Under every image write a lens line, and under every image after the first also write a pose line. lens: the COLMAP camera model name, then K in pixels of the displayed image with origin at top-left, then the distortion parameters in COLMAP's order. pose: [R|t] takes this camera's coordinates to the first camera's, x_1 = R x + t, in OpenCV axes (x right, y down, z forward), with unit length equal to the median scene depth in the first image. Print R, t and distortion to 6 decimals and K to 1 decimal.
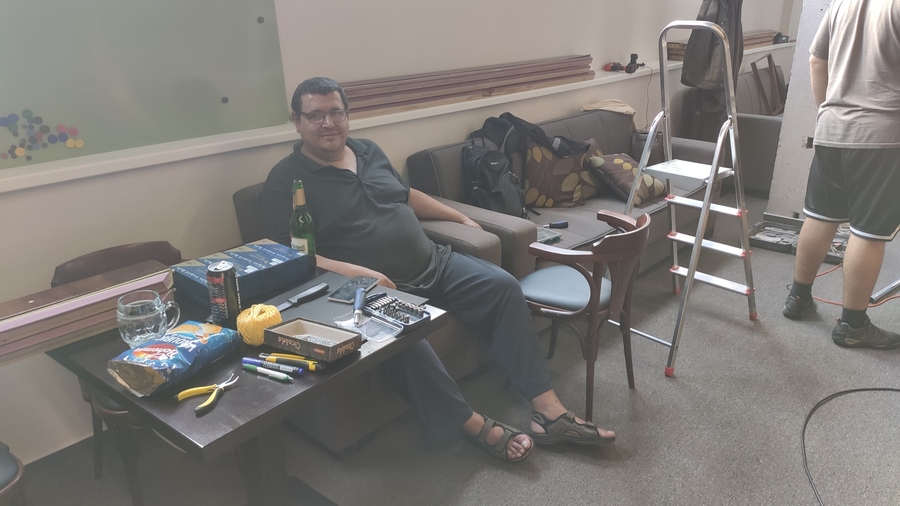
lens RADIAL K [[686.2, 0, 451.6], [0, 686.2, 247.7], [0, 0, 1]] dist [0.041461, -0.026046]
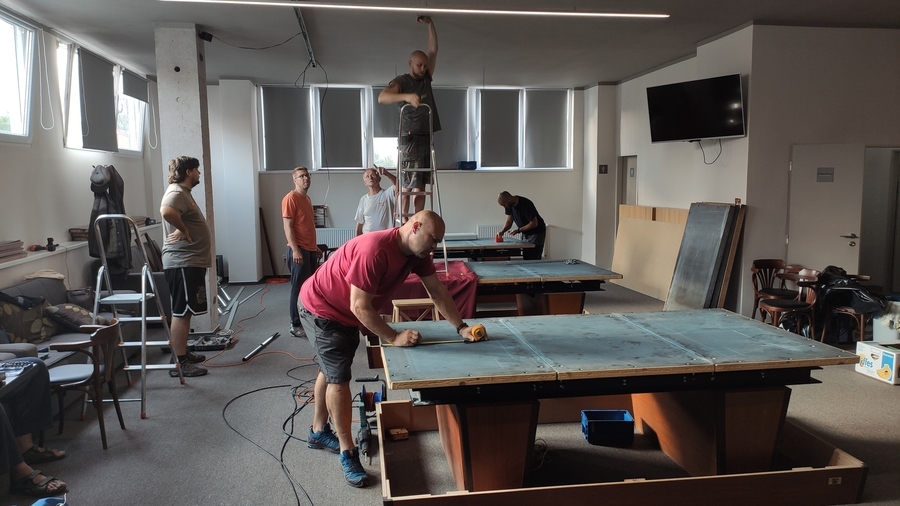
lens RADIAL K [[686.2, 0, 449.4], [0, 686.2, 249.8], [0, 0, 1]] dist [0.041461, -0.026046]
pose [[0.655607, -0.089768, 0.749748, -0.316677], [0.274852, 0.953166, -0.126216, 0.163848], [-0.703304, 0.288818, 0.649575, -0.544629]]
